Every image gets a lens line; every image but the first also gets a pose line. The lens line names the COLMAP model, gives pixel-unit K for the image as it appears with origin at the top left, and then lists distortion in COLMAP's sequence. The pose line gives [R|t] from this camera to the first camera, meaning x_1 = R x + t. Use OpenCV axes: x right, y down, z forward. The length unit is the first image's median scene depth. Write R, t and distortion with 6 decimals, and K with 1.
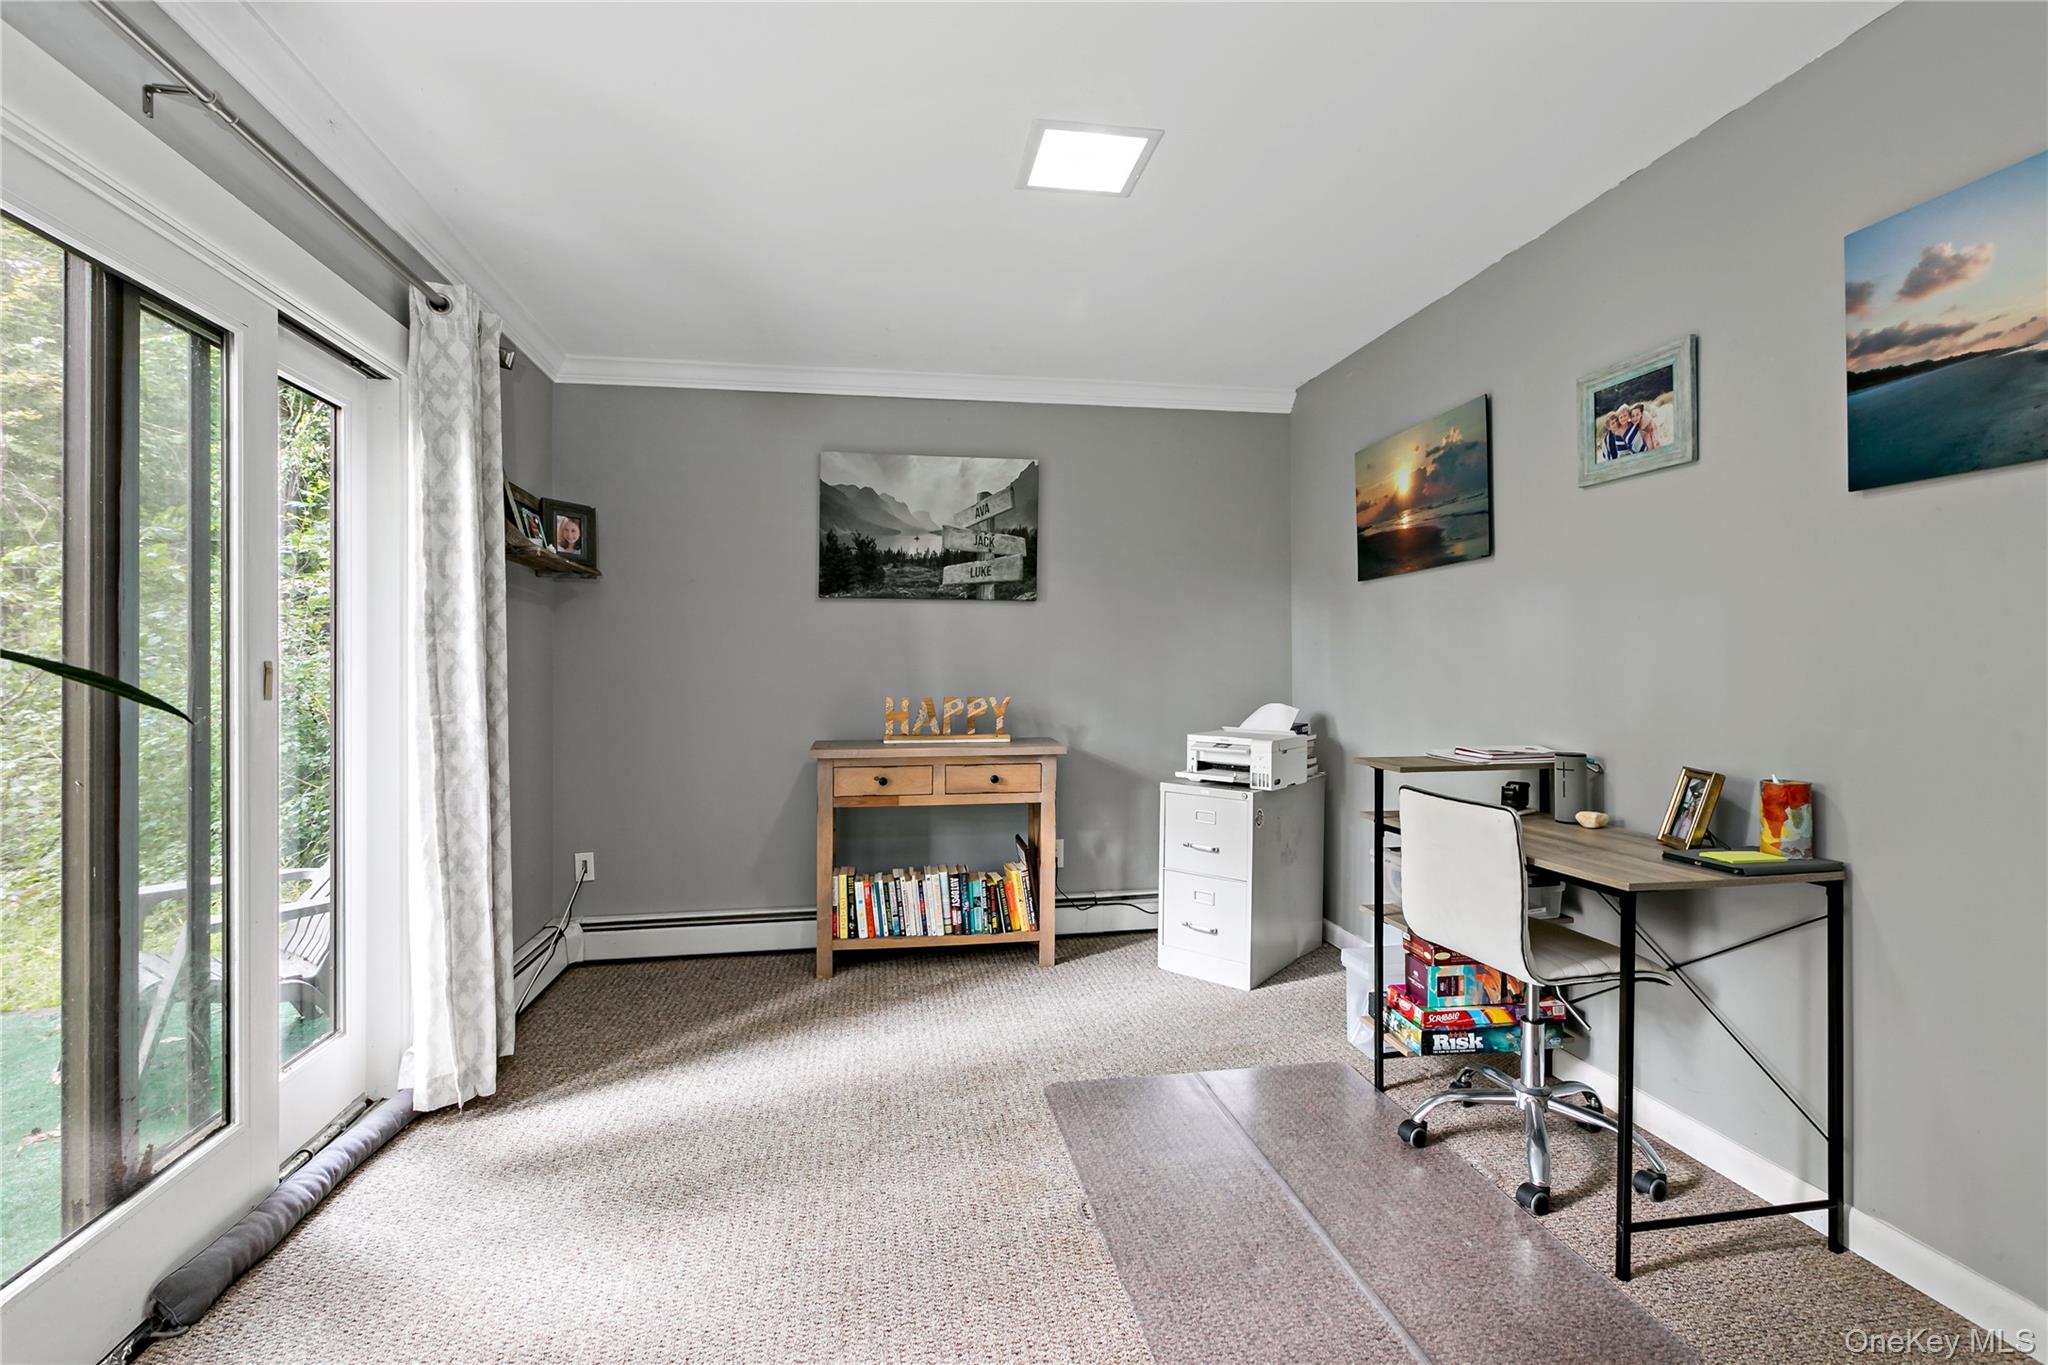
lens RADIAL K [[932.0, 0, 1040.7], [0, 932.0, 683.1], [0, 0, 1]] dist [0.000366, -0.002094]
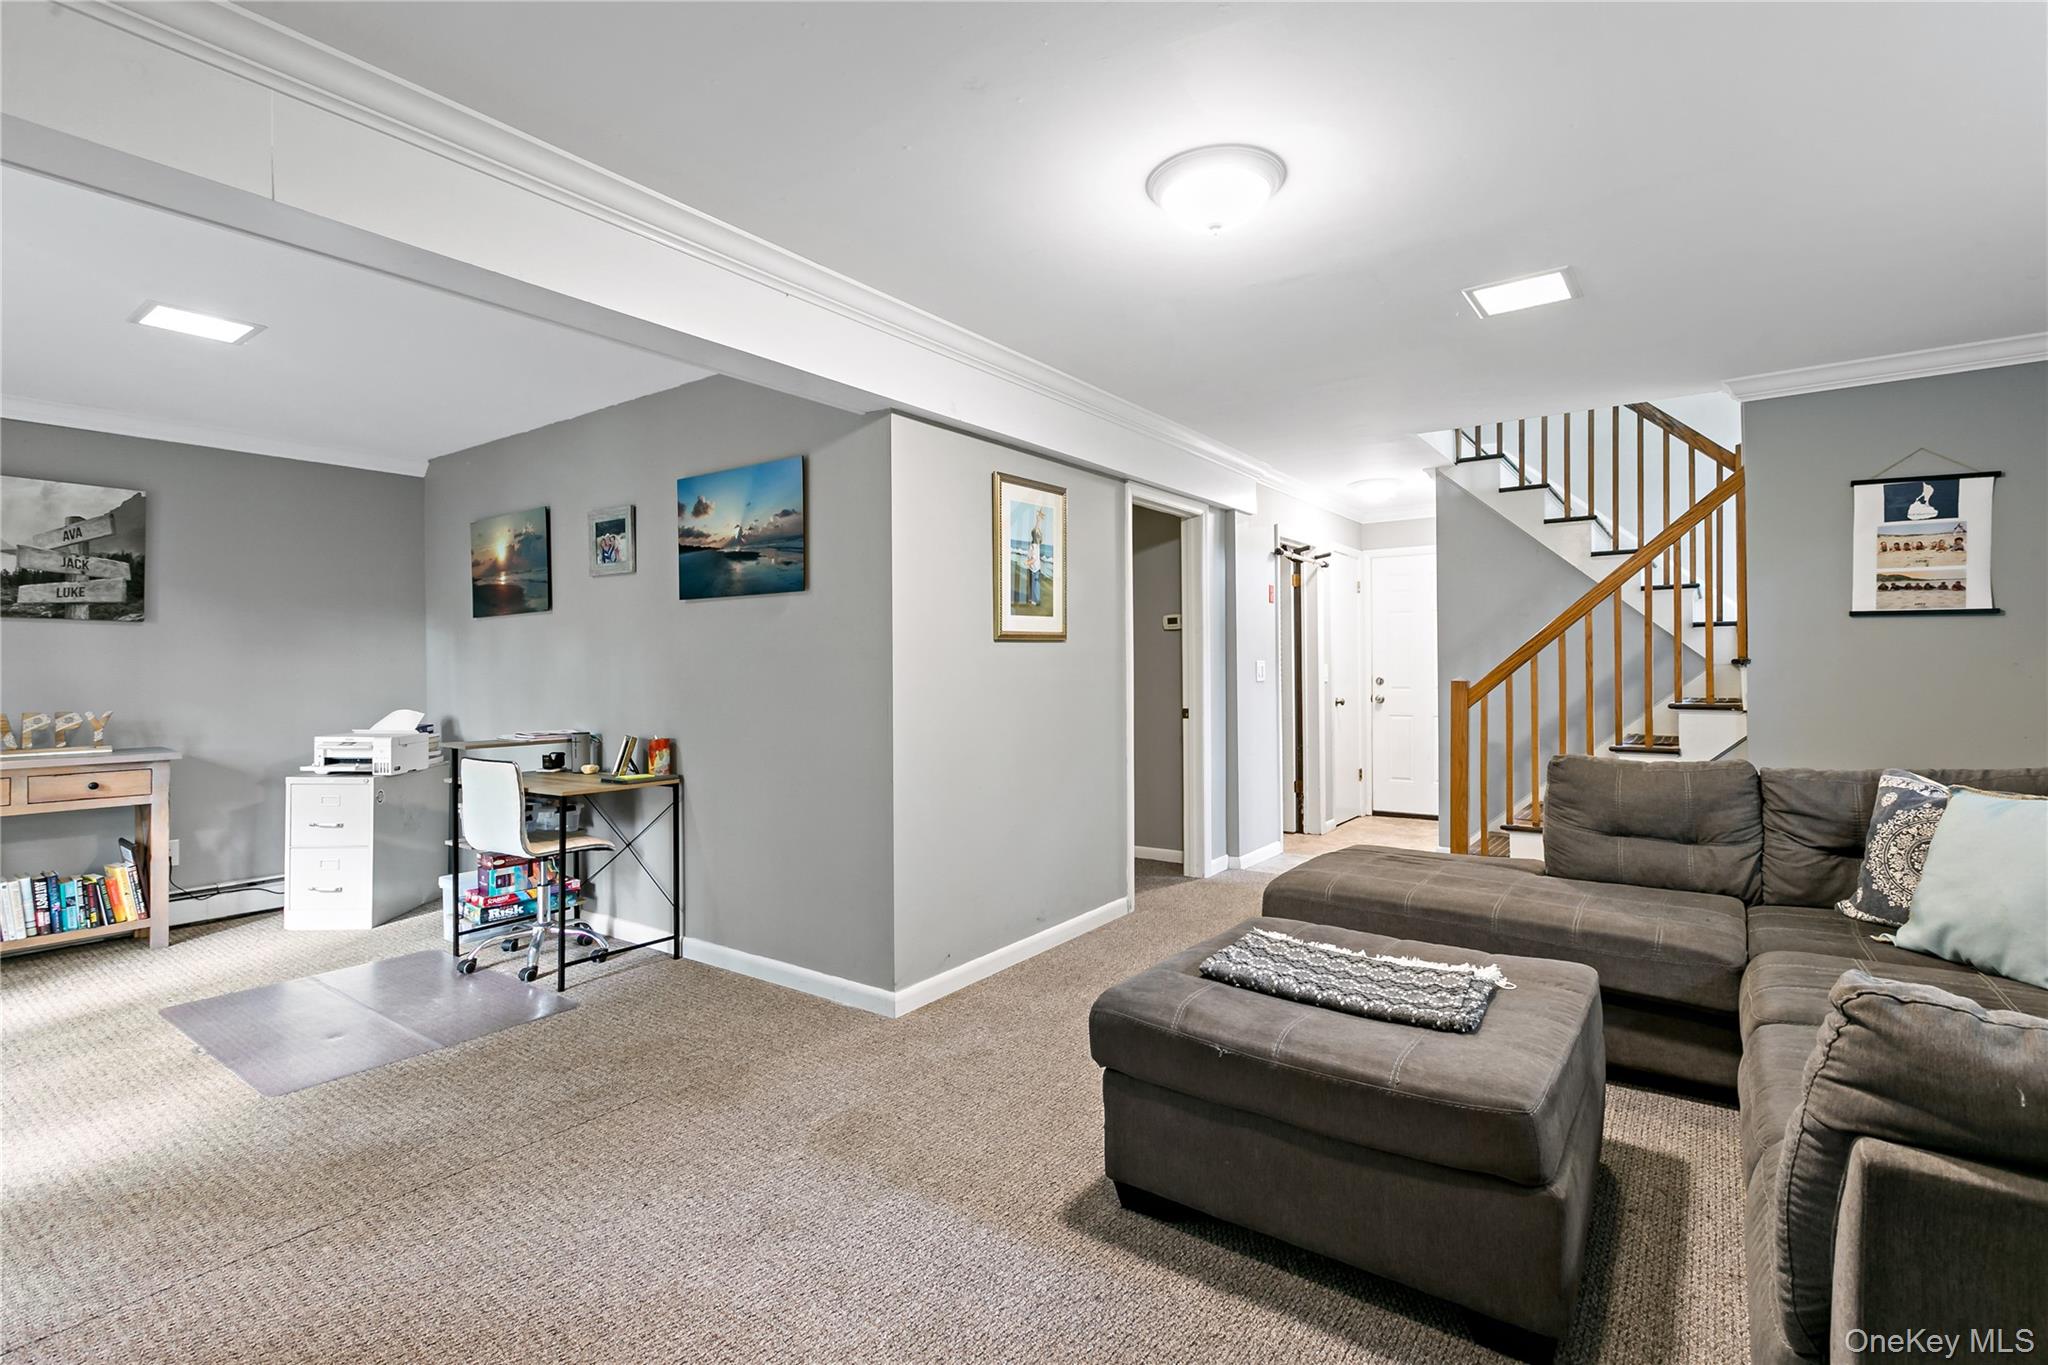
lens RADIAL K [[932.0, 0, 1042.9], [0, 932.0, 673.7], [0, 0, 1]] dist [0.000366, -0.002094]
pose [[0.716785, -0.002677, 0.697289, -0.011974], [0.014530, 0.999833, -0.011097, -0.000705], [-0.697143, 0.018086, 0.716704, -0.599963]]
